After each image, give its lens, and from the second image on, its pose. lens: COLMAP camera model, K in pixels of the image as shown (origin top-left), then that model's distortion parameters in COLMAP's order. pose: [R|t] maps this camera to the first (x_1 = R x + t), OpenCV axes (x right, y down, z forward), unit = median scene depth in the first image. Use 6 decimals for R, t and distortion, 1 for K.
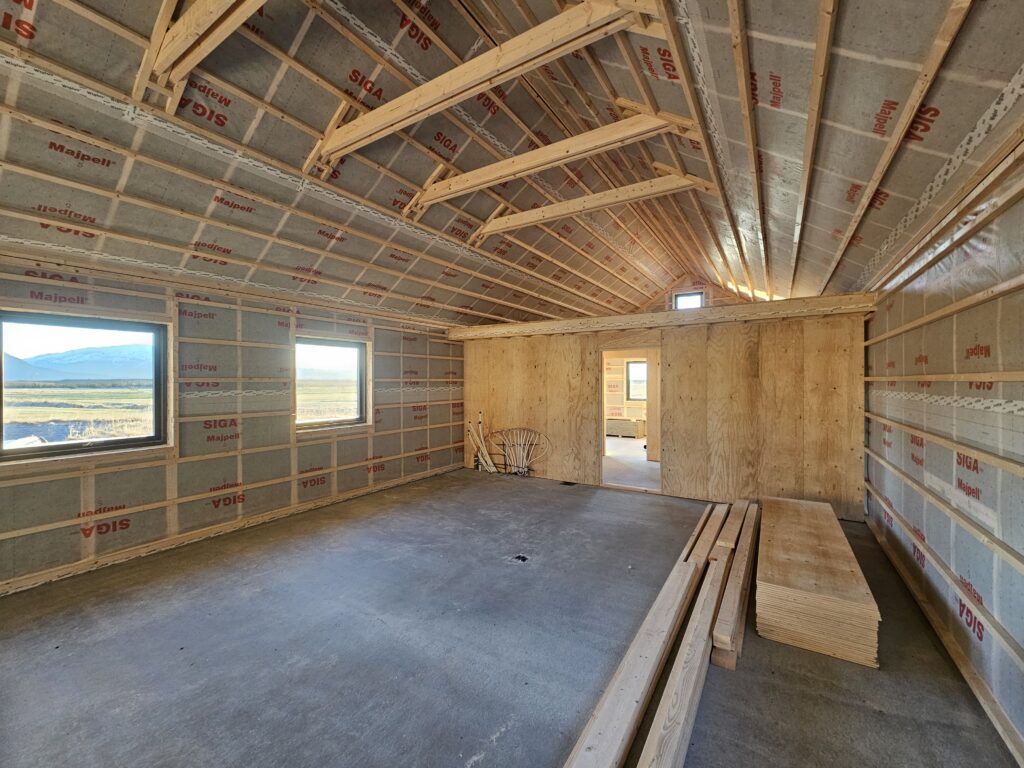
lens RADIAL K [[418.6, 0, 507.9], [0, 418.6, 382.6], [0, 0, 1]] dist [-0.001527, -0.000345]
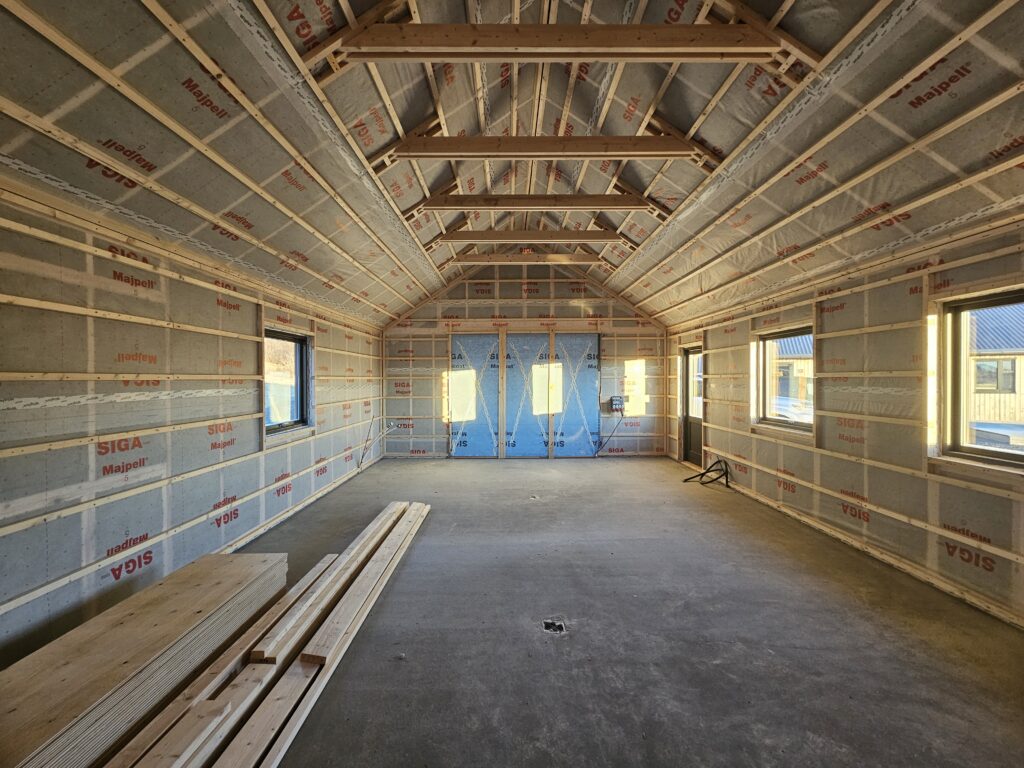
lens RADIAL K [[418.6, 0, 507.9], [0, 418.6, 382.6], [0, 0, 1]] dist [-0.001527, -0.000345]
pose [[-0.845186, 0.012895, -0.534316, 0.418489], [0.007626, 0.999898, 0.012068, -0.005126], [0.534417, 0.006125, -0.845199, 1.371232]]
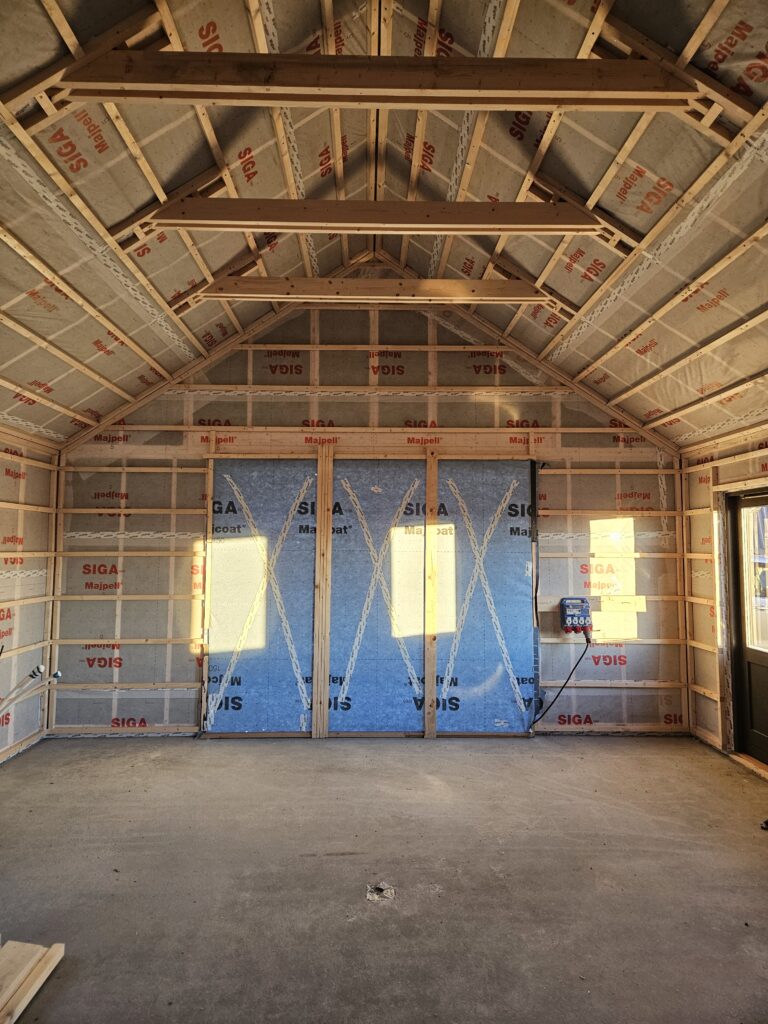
lens RADIAL K [[677.6, 0, 379.5], [0, 677.6, 497.2], [0, 0, 1]] dist [0.083229, -0.072834]
pose [[-0.834368, -0.039218, -0.549810, 0.103110], [0.000409, 0.997421, -0.071766, -0.022383], [0.551207, -0.060104, -0.832201, 0.992035]]
